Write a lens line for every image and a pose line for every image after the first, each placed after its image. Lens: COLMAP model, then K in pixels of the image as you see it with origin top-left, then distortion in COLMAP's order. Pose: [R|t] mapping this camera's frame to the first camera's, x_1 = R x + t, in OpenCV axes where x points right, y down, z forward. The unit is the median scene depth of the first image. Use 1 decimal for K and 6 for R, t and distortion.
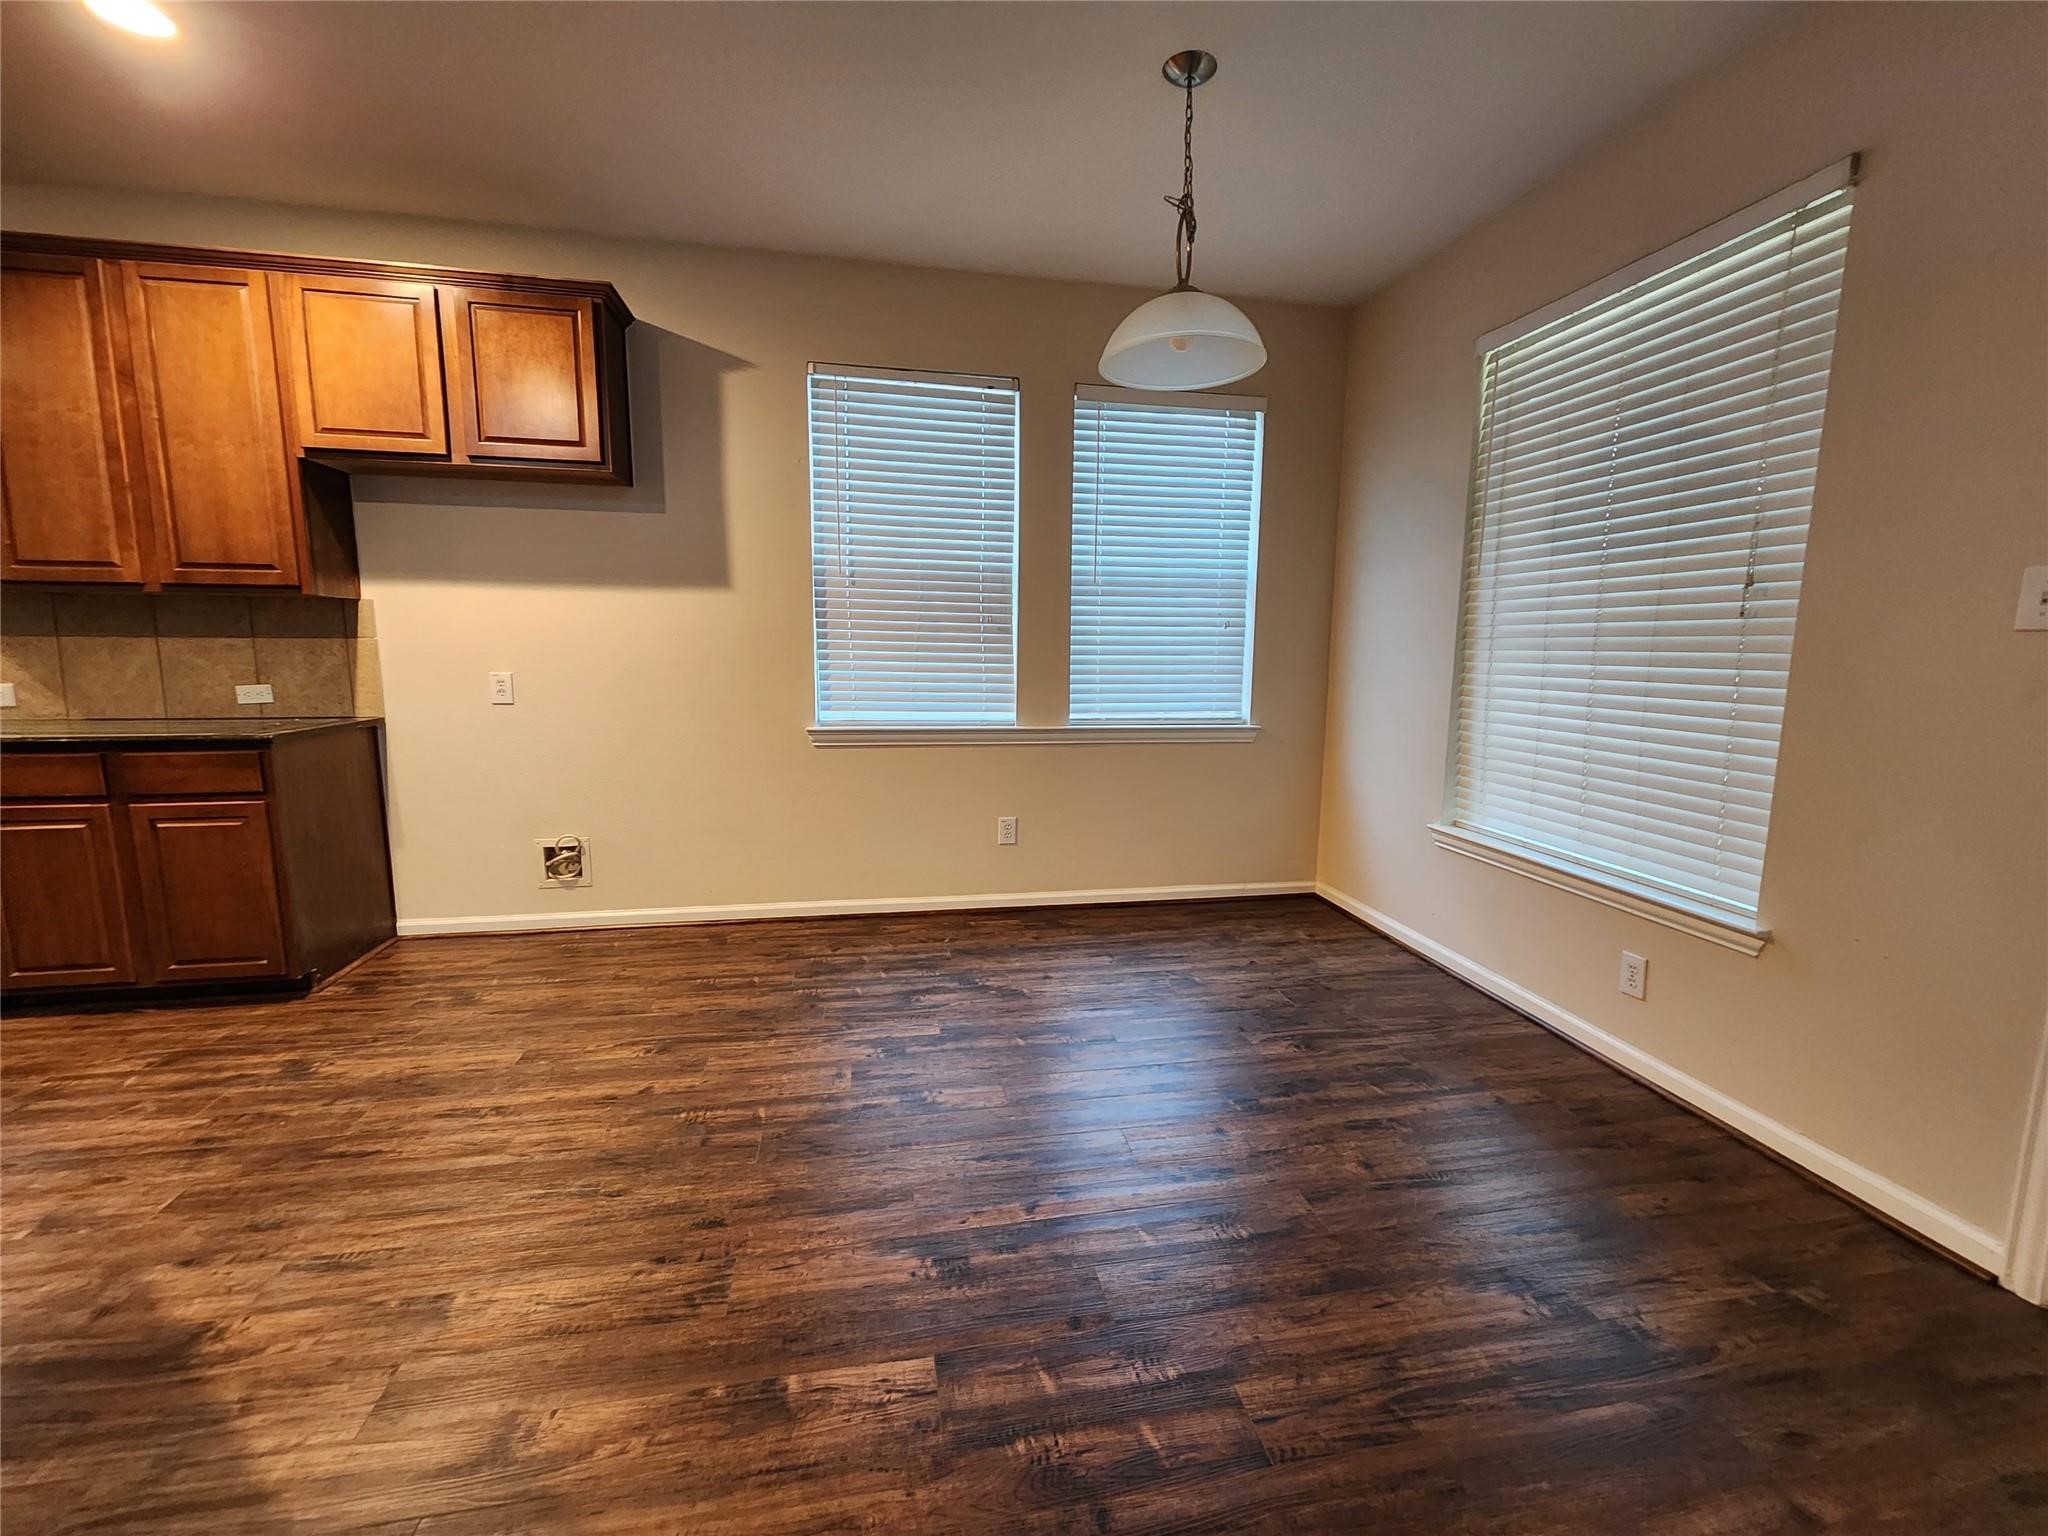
lens RADIAL K [[844.4, 0, 1028.4], [0, 844.4, 767.0], [0, 0, 1]] dist [-0.000364, -0.001062]
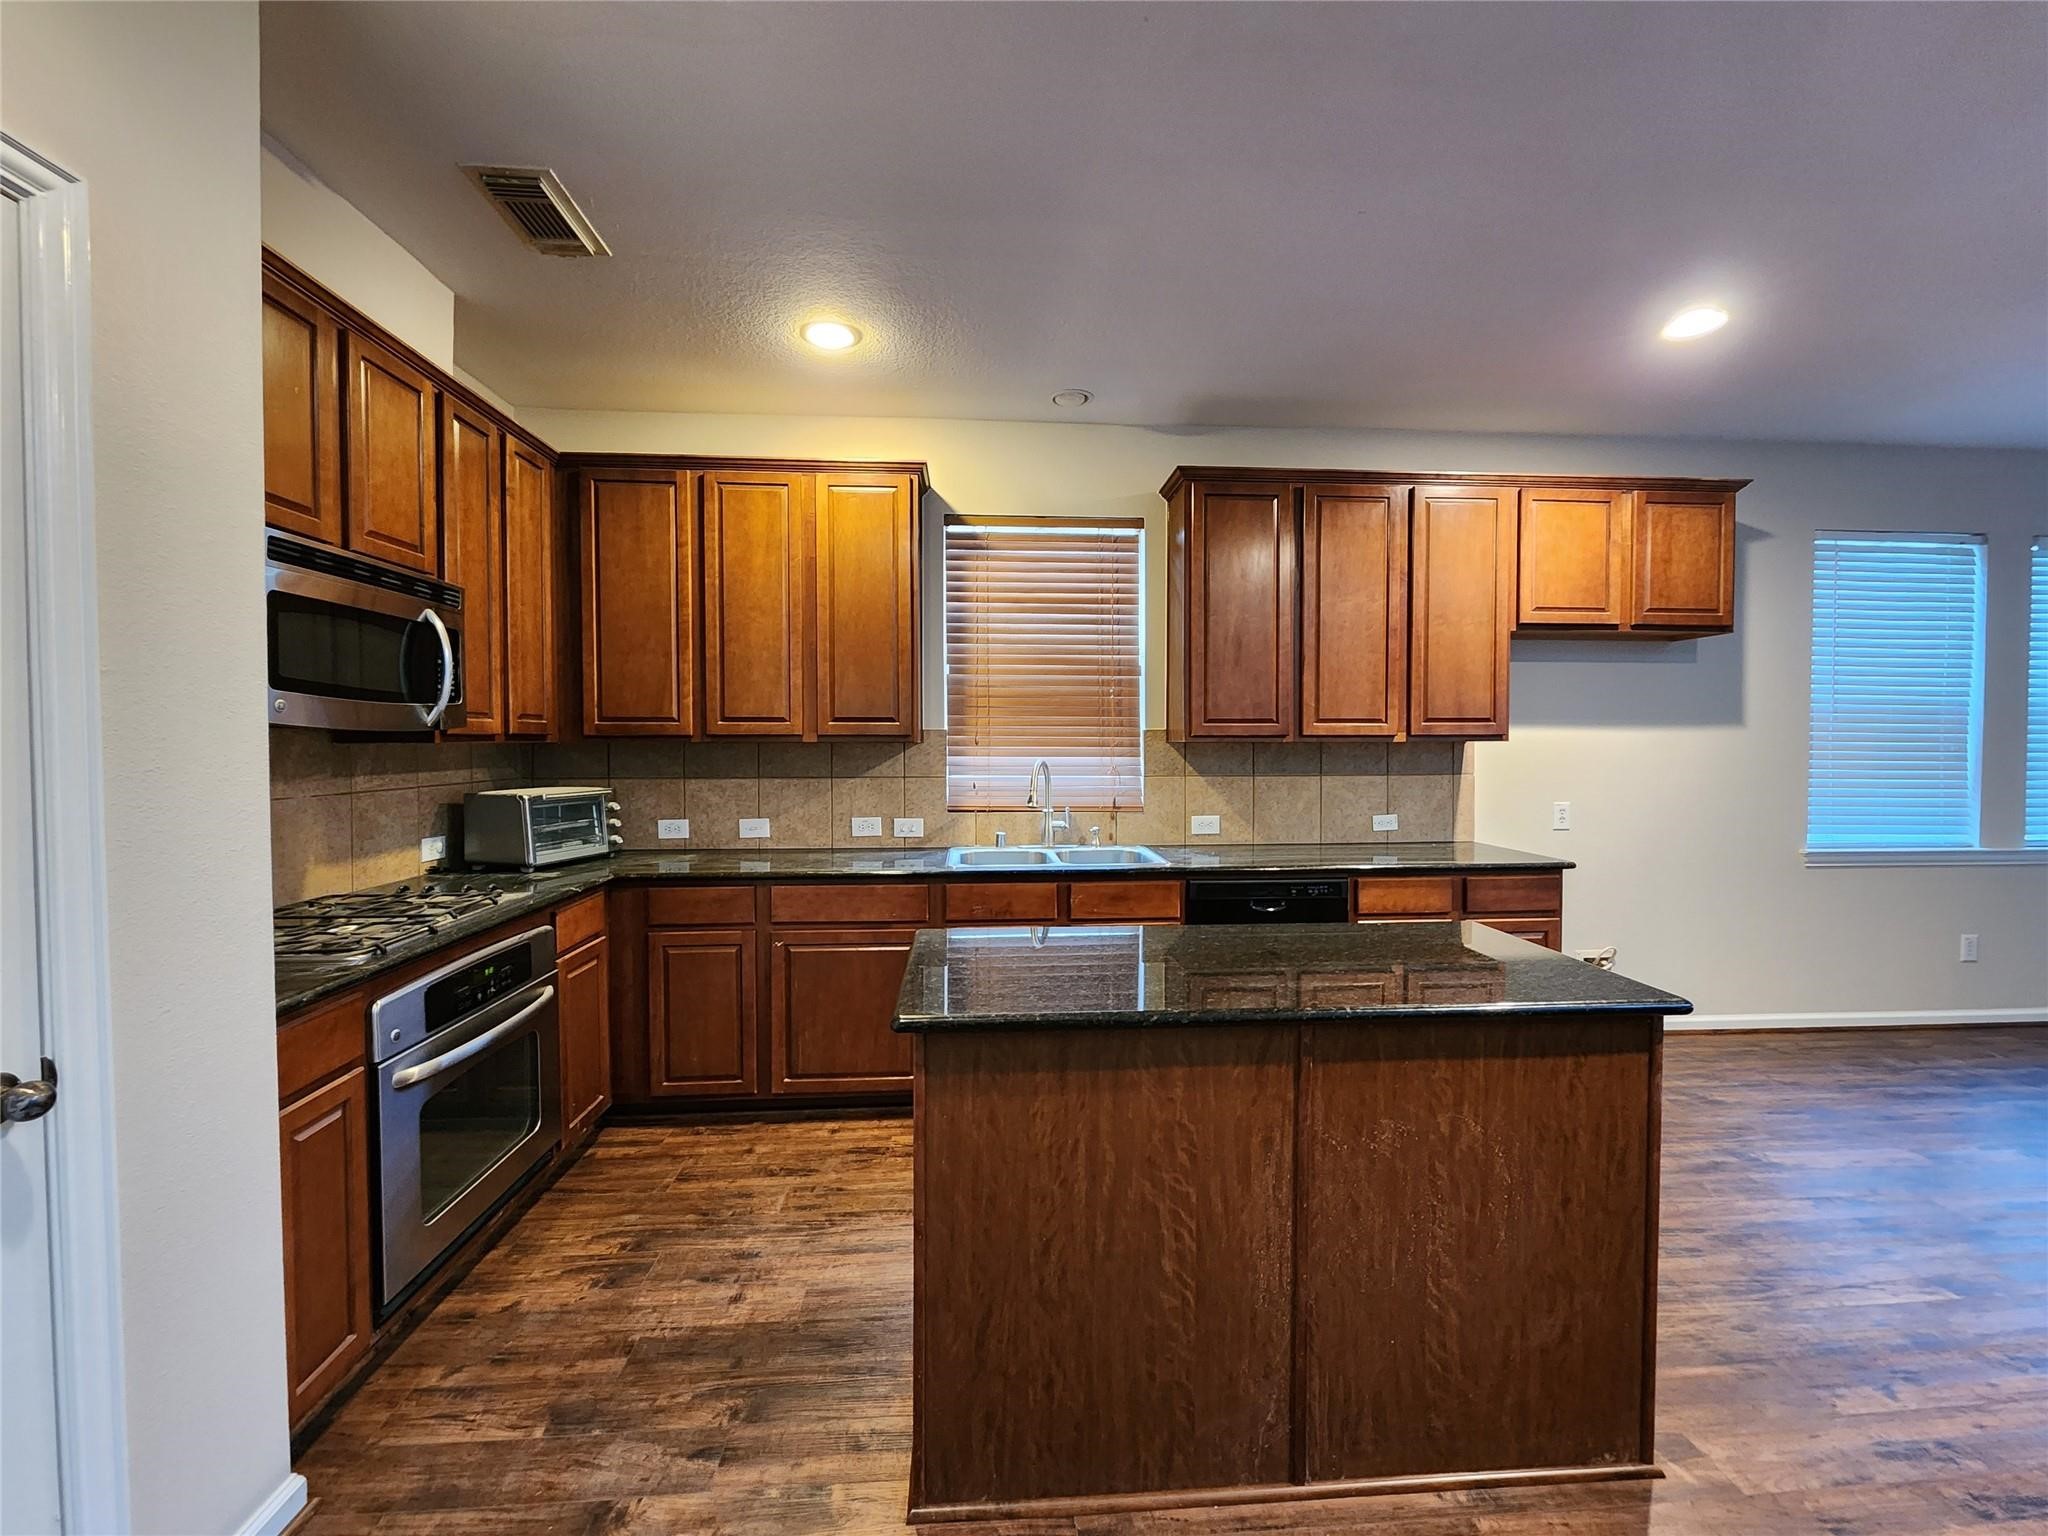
lens RADIAL K [[837.7, 0, 1022.8], [0, 837.7, 764.4], [0, 0, 1]] dist [0.000501, -0.002715]
pose [[0.991644, -0.009859, -0.128627, -1.331787], [-0.005734, 0.992721, -0.120296, -0.024727], [0.128877, 0.120029, 0.984370, -0.244020]]
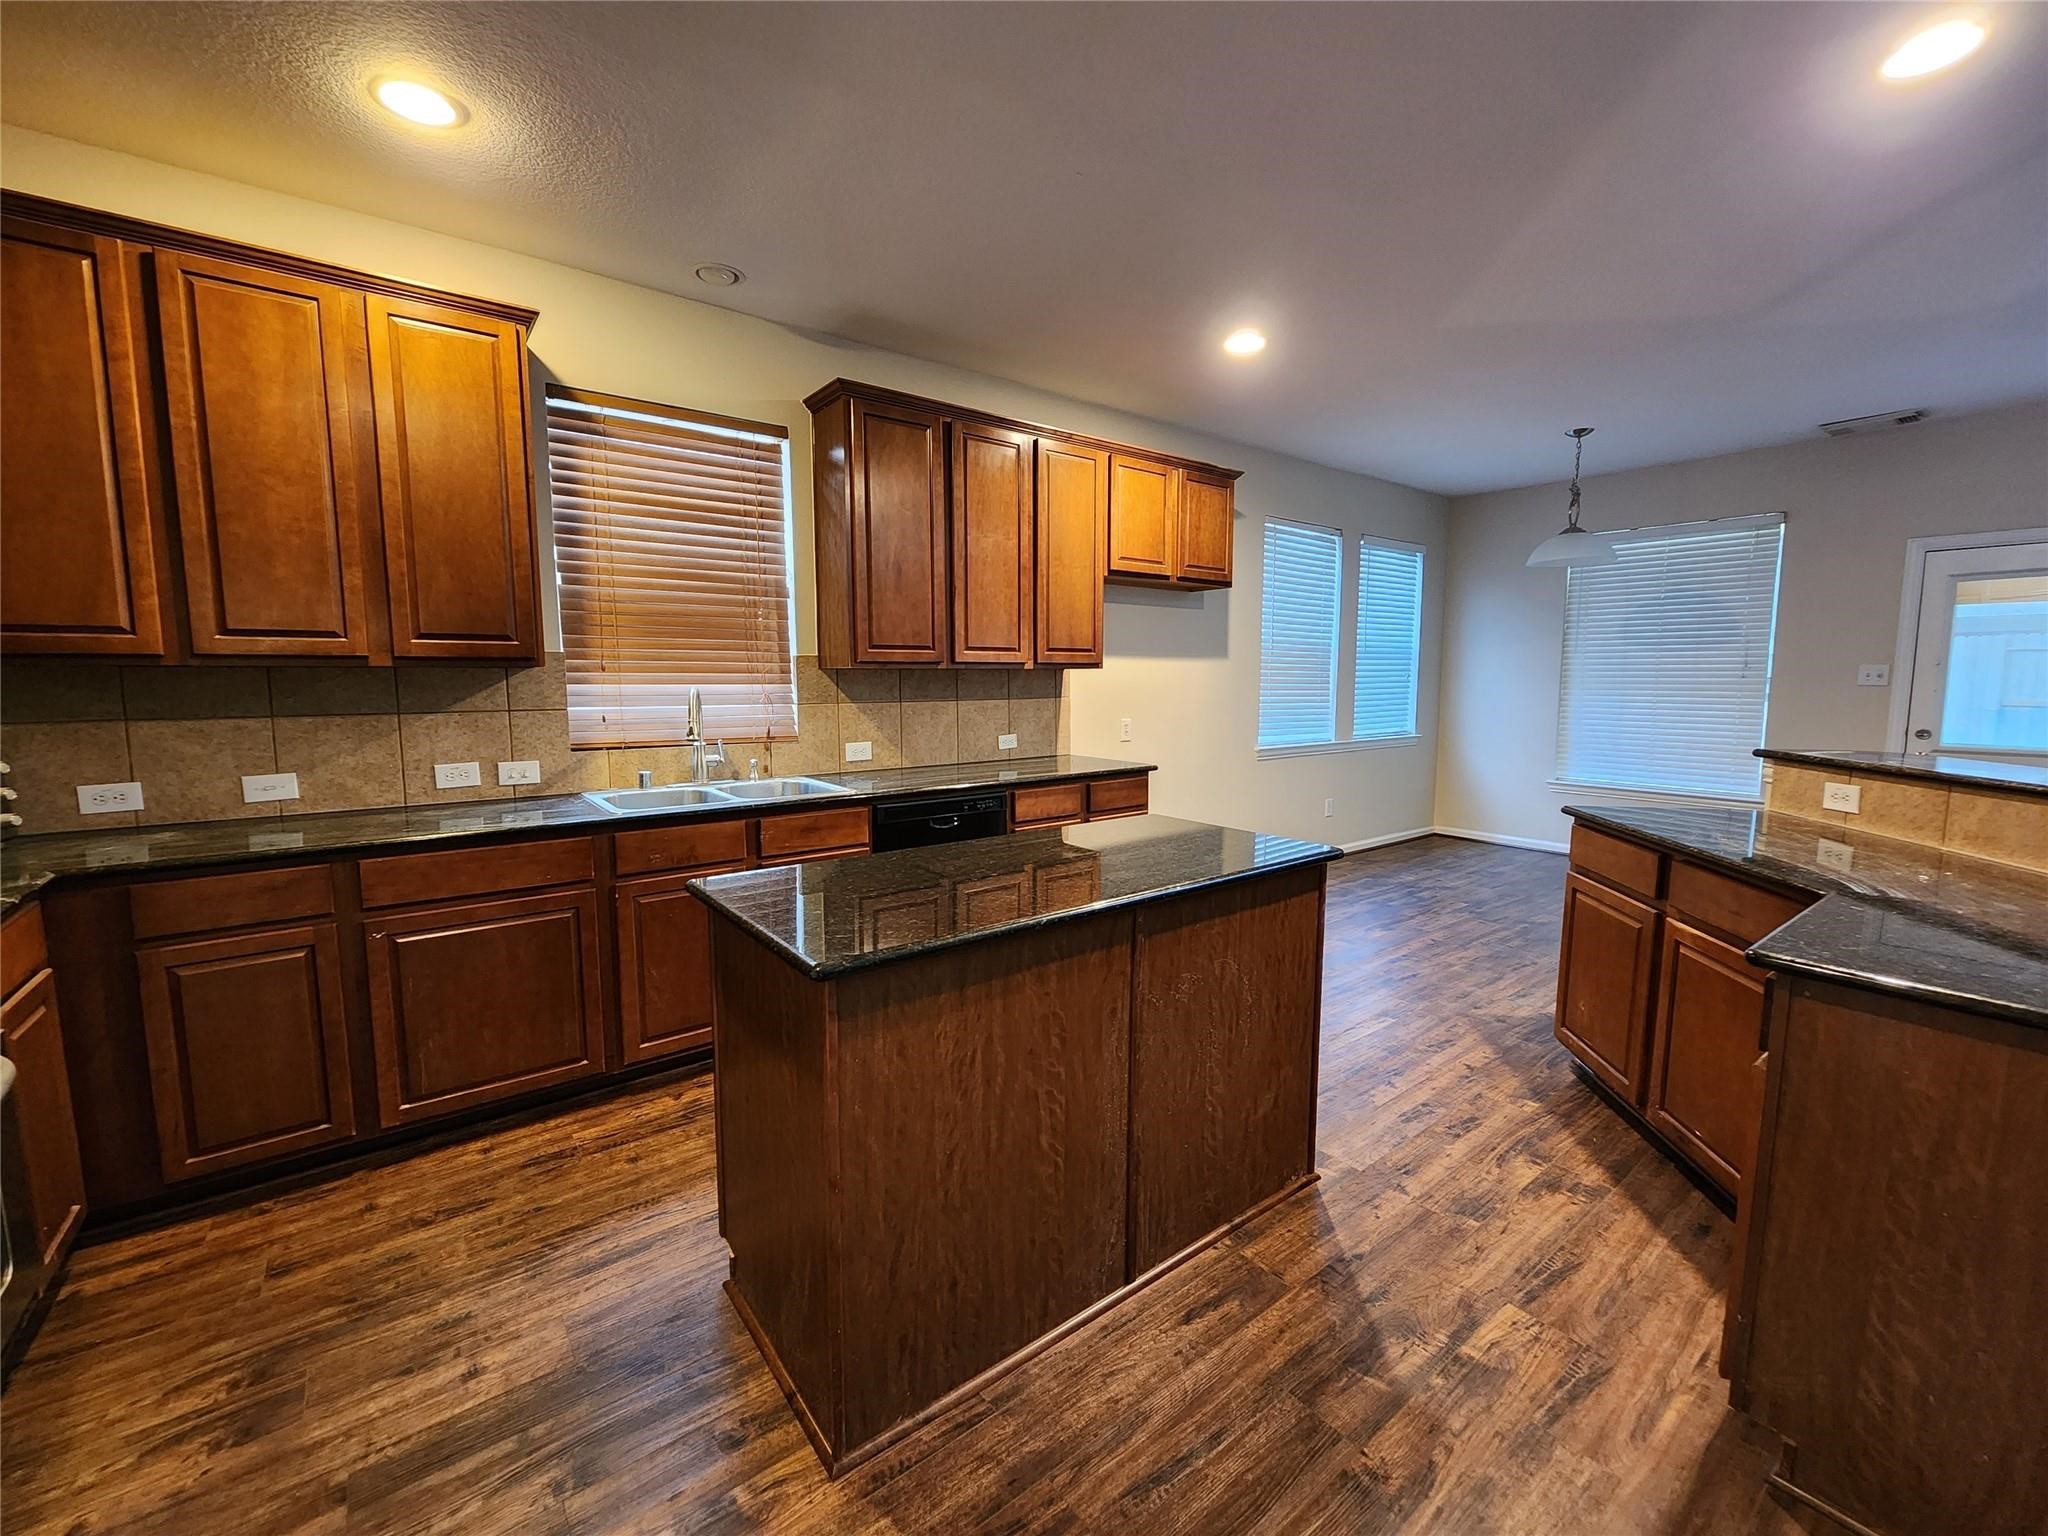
lens RADIAL K [[837.7, 0, 1022.8], [0, 837.7, 764.4], [0, 0, 1]] dist [0.000501, -0.002715]
pose [[0.896770, -0.060147, 0.438391, -1.550027], [0.075724, 0.996964, -0.018118, -0.026165], [-0.435971, 0.049445, 0.898602, -0.205941]]
